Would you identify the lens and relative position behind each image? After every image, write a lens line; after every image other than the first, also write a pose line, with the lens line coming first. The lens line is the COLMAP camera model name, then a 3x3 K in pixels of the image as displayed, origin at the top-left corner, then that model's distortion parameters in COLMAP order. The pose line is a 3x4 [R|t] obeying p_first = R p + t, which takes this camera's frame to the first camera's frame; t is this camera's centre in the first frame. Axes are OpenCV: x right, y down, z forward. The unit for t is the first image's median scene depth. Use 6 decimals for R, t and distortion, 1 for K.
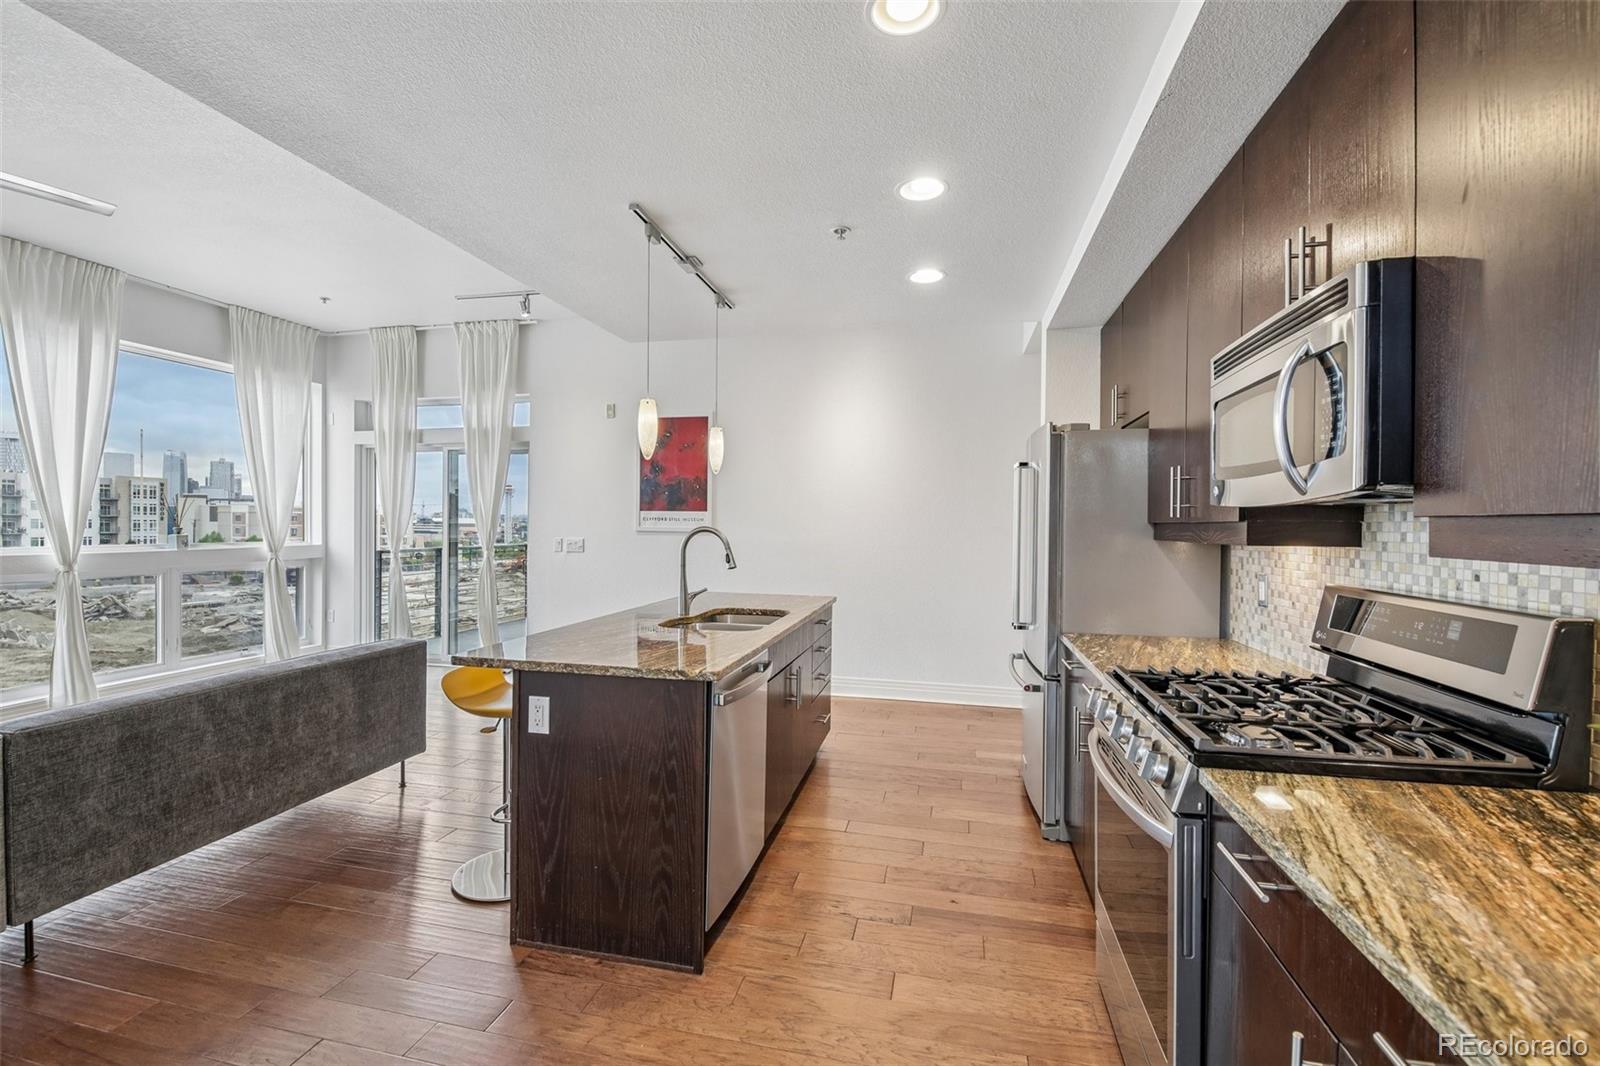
lens RADIAL K [[699.3, 0, 788.8], [0, 699.3, 534.1], [0, 0, 1]] dist [0.002173, -0.007279]
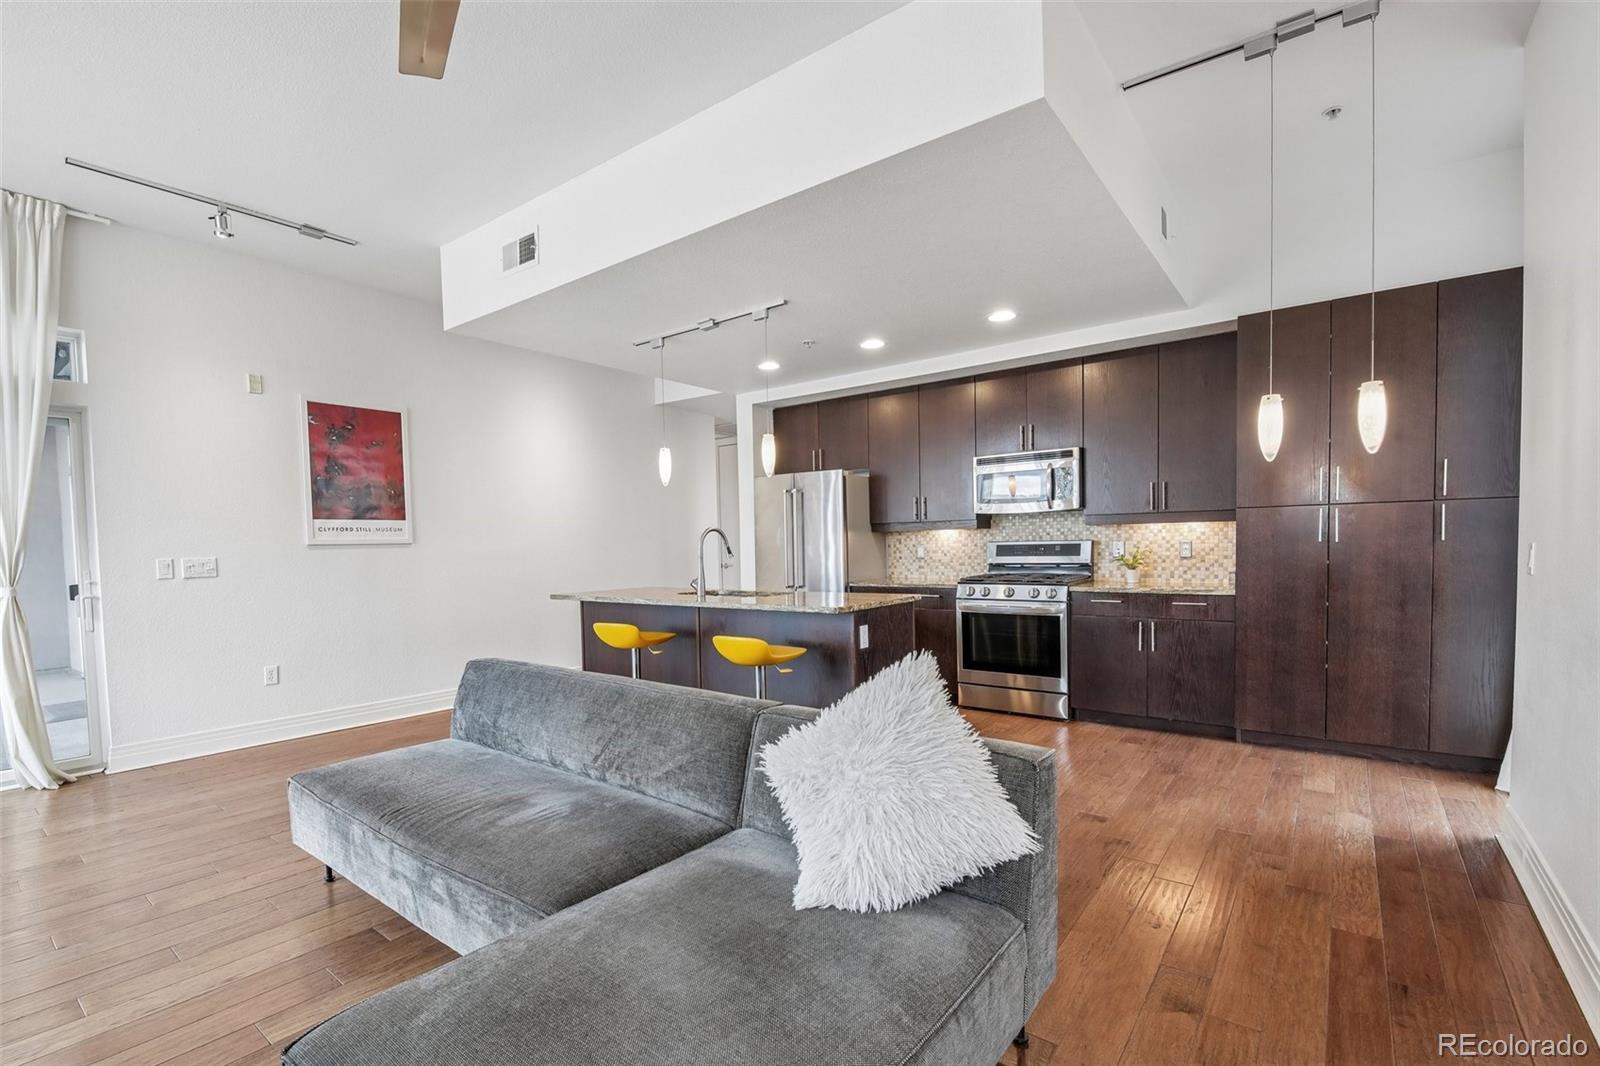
lens RADIAL K [[699.3, 0, 782.3], [0, 699.3, 573.3], [0, 0, 1]] dist [0.002173, -0.007279]
pose [[0.422153, -0.061307, 0.904449, -0.682834], [0.037816, 0.998033, 0.050000, 0.008117], [-0.905736, 0.013095, 0.423641, 0.176543]]
